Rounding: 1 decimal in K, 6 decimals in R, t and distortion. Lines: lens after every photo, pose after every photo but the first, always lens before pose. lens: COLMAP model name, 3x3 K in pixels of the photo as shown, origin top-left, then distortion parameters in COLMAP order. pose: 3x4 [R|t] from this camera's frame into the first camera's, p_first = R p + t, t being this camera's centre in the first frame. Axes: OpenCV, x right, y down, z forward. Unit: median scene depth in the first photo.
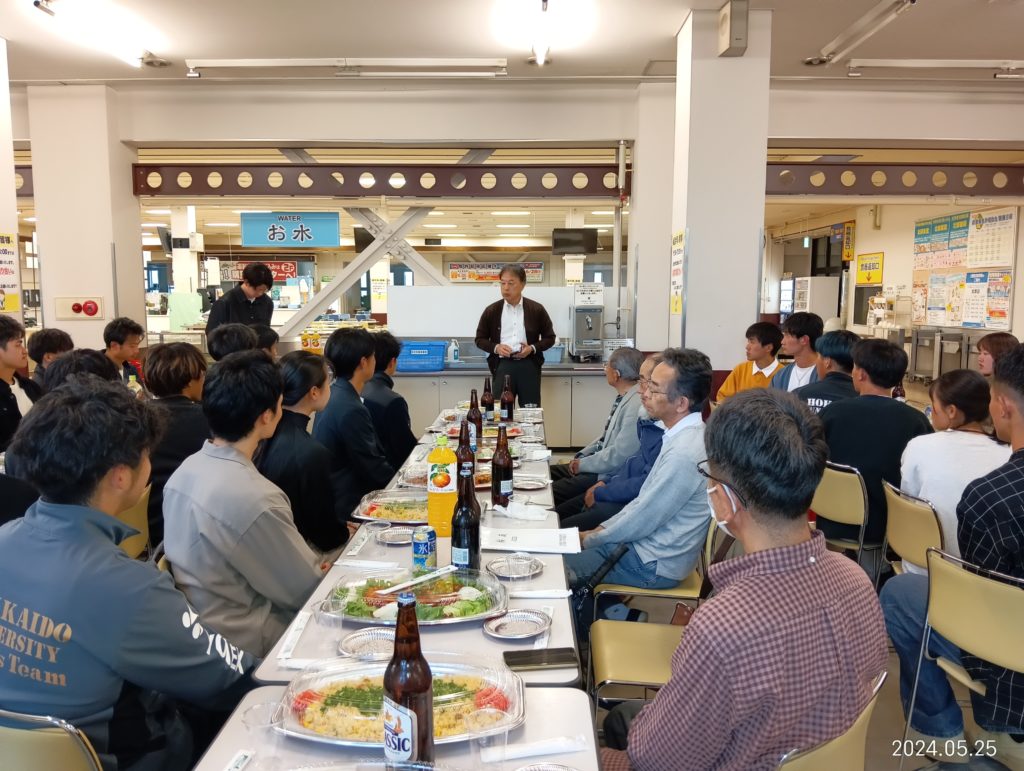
lens RADIAL K [[786.8, 0, 518.7], [0, 786.8, 387.3], [0, 0, 1]] dist [-0.011252, -0.025442]
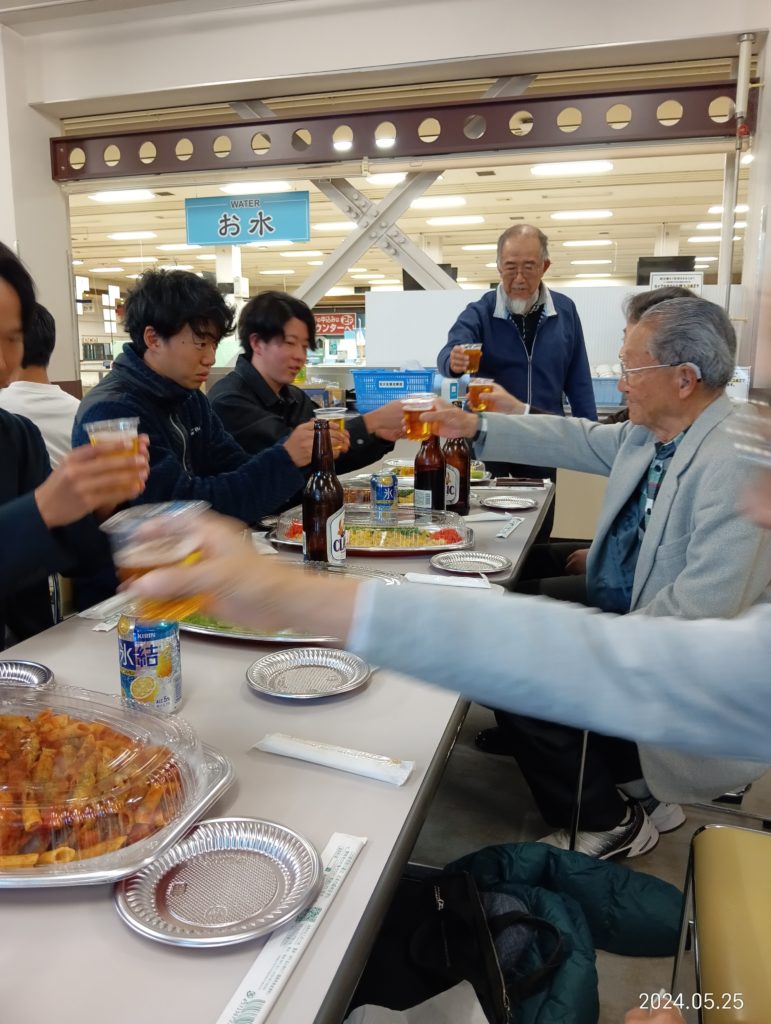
lens RADIAL K [[786.8, 0, 382.9], [0, 786.8, 507.1], [0, 0, 1]] dist [-0.011252, -0.025442]
pose [[0.964341, 0.044215, -0.260944, 0.034347], [-0.025459, 0.996872, 0.074827, 0.008185], [0.263436, -0.065515, 0.962450, 0.324973]]
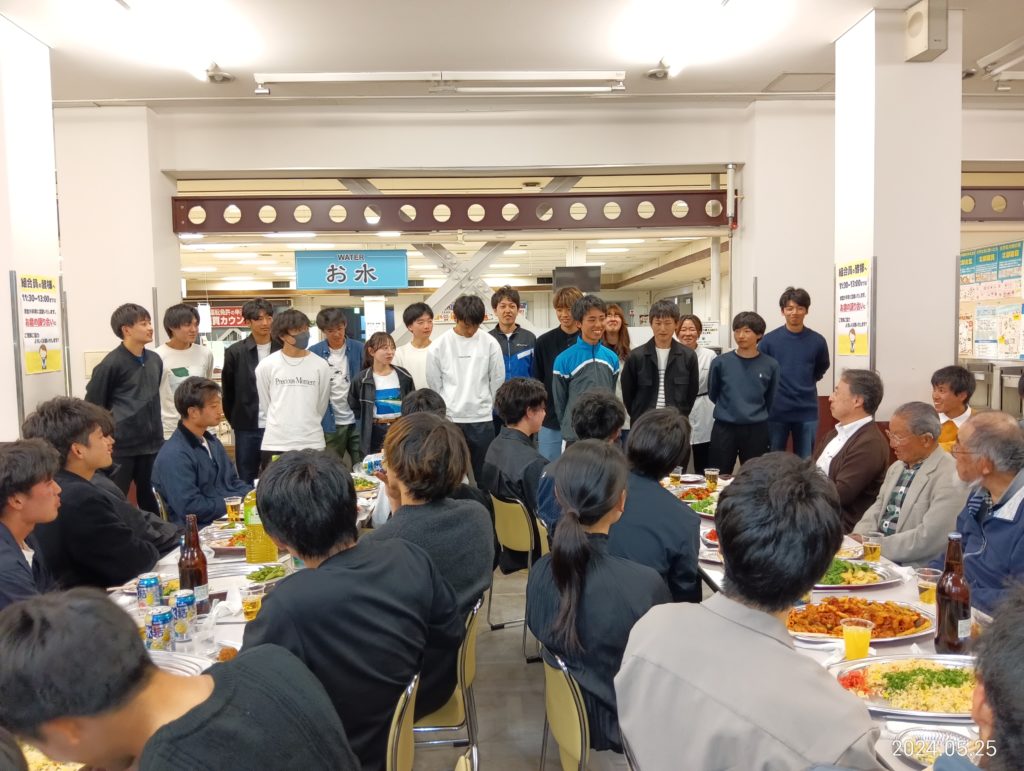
lens RADIAL K [[786.8, 0, 507.6], [0, 786.8, 387.8], [0, 0, 1]] dist [-0.011252, -0.025442]
pose [[0.998592, -0.024534, 0.047030, -0.165758], [0.026839, 0.998437, -0.049017, -0.020628], [-0.045754, 0.050210, 0.997690, 0.121965]]
